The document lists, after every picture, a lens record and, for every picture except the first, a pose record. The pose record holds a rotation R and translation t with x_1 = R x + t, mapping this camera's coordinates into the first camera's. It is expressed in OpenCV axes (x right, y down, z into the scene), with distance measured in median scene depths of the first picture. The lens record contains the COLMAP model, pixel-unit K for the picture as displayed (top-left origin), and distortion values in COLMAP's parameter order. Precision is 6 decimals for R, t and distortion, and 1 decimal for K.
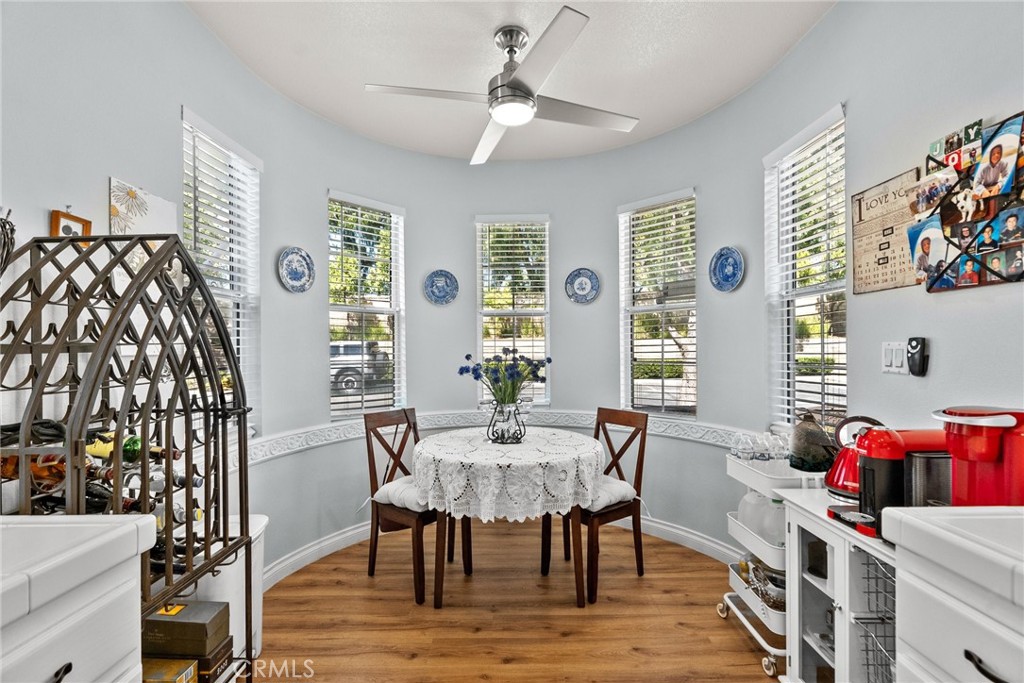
lens RADIAL K [[467.6, 0, 510.5], [0, 467.6, 345.5], [0, 0, 1]] dist [-0.000448, 0.000570]
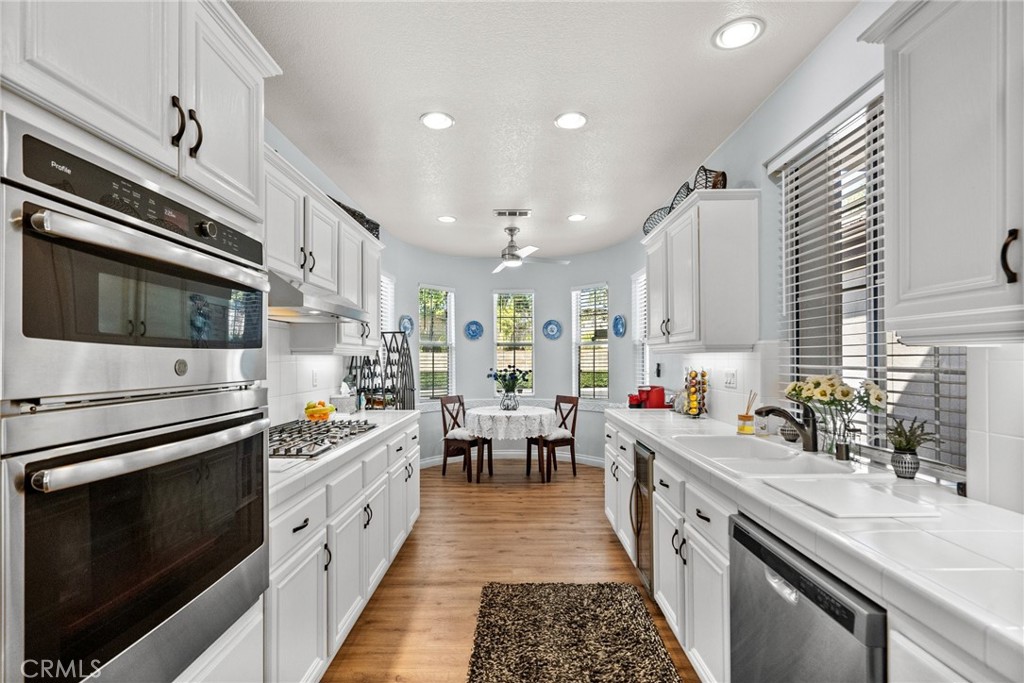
lens RADIAL K [[467.6, 0, 502.6], [0, 467.6, 359.3], [0, 0, 1]] dist [-0.000448, 0.000570]
pose [[0.999574, 0.002005, -0.029115, 0.020497], [-0.001798, 0.999973, 0.007137, -0.035438], [0.029129, -0.007081, 0.999551, -1.089634]]
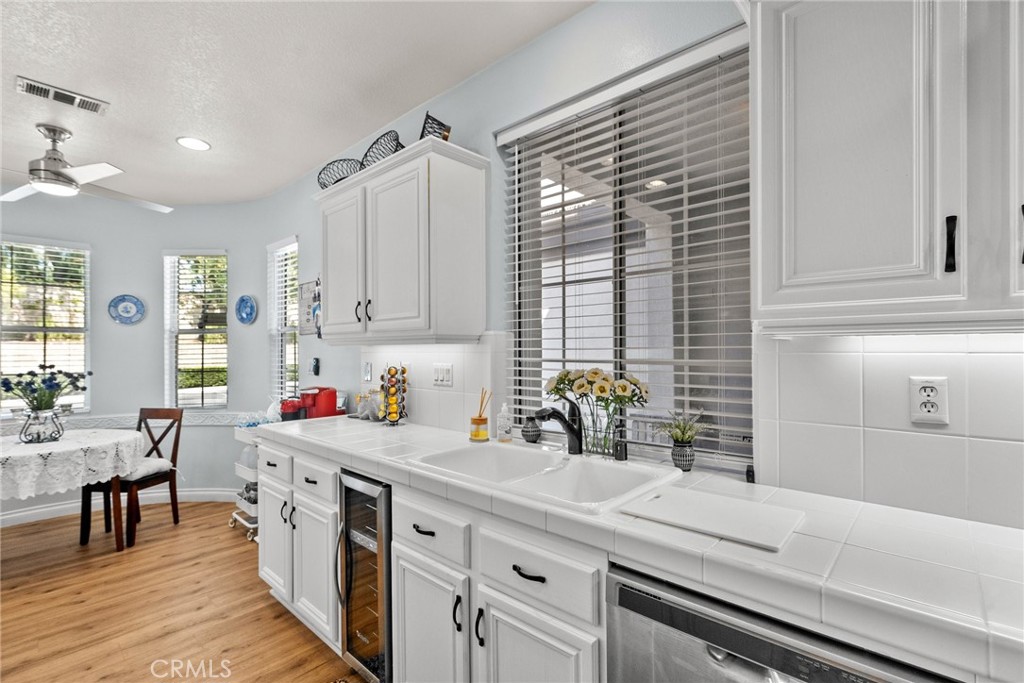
lens RADIAL K [[467.6, 0, 513.0], [0, 467.6, 347.6], [0, 0, 1]] dist [-0.000448, 0.000570]
pose [[0.678915, 0.005689, 0.734195, -0.071826], [-0.002021, 0.999981, -0.005880, -0.033497], [-0.734214, 0.002508, 0.678914, -0.718720]]
